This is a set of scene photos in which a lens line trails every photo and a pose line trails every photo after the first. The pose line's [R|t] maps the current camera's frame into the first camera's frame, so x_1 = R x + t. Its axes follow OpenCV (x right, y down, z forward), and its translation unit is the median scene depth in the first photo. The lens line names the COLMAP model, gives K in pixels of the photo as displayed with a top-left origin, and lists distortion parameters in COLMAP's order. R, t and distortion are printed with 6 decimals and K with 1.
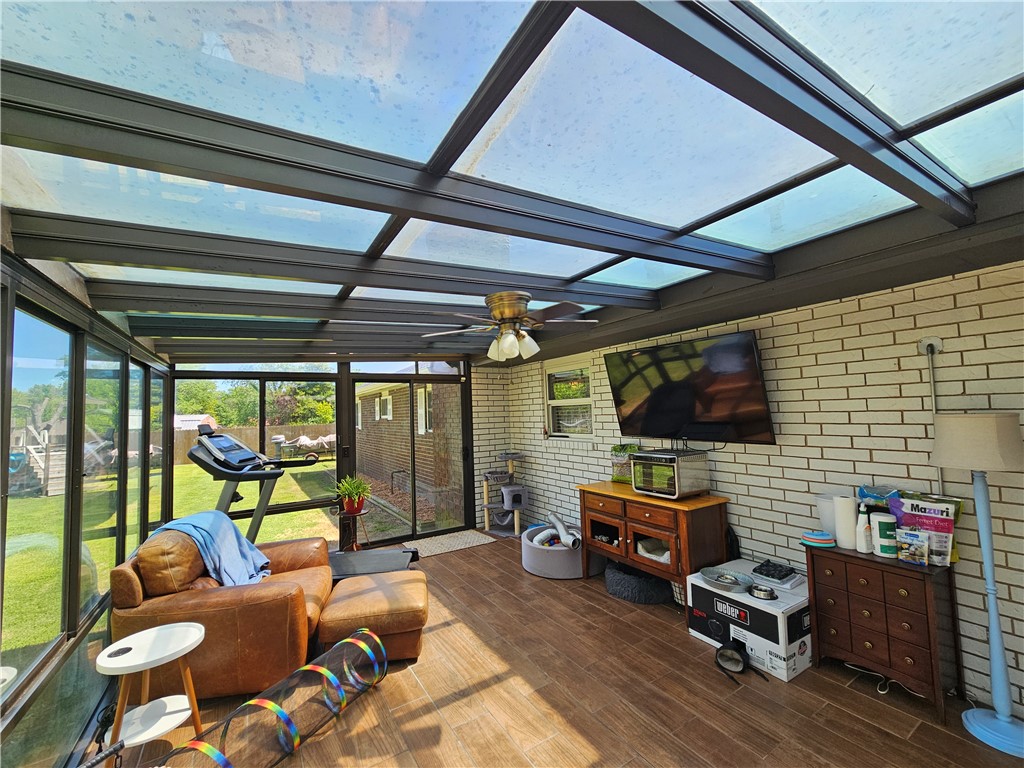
lens RADIAL K [[420.1, 0, 508.8], [0, 420.1, 384.4], [0, 0, 1]] dist [0.000629, 0.000592]
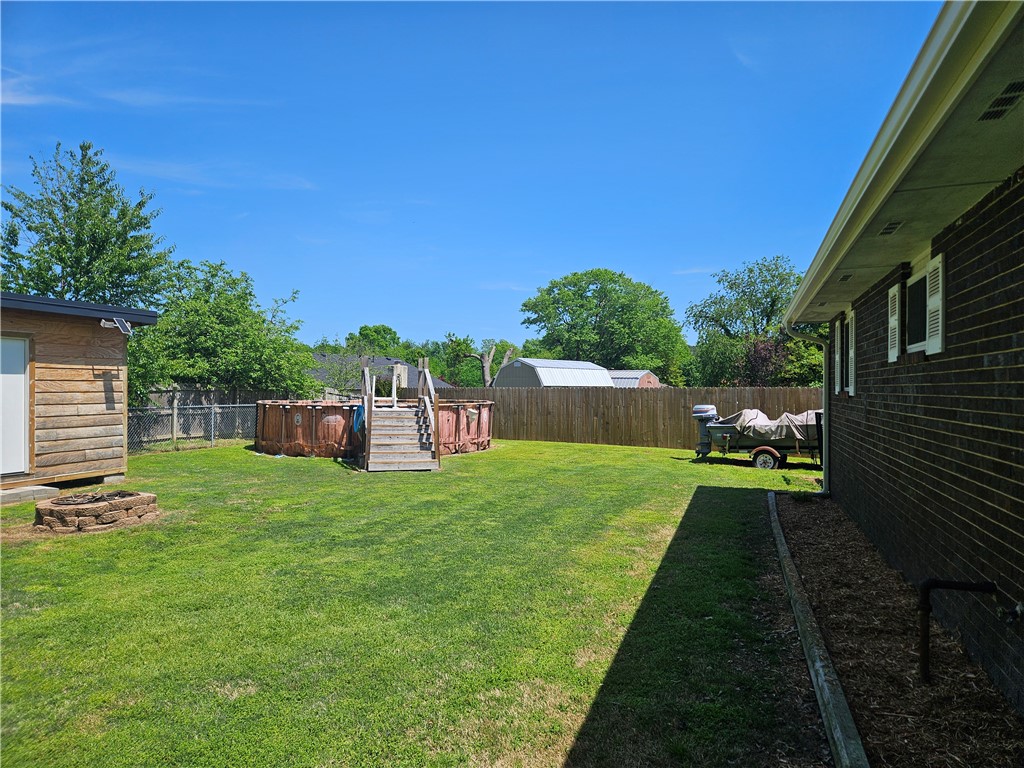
lens RADIAL K [[676.5, 0, 506.4], [0, 676.5, 390.0], [0, 0, 1]] dist [0.086779, -0.070698]
pose [[0.632912, 0.040466, -0.773165, -0.333838], [0.024623, 0.997076, 0.072342, 0.186651], [0.773832, -0.064824, 0.630065, 1.453582]]
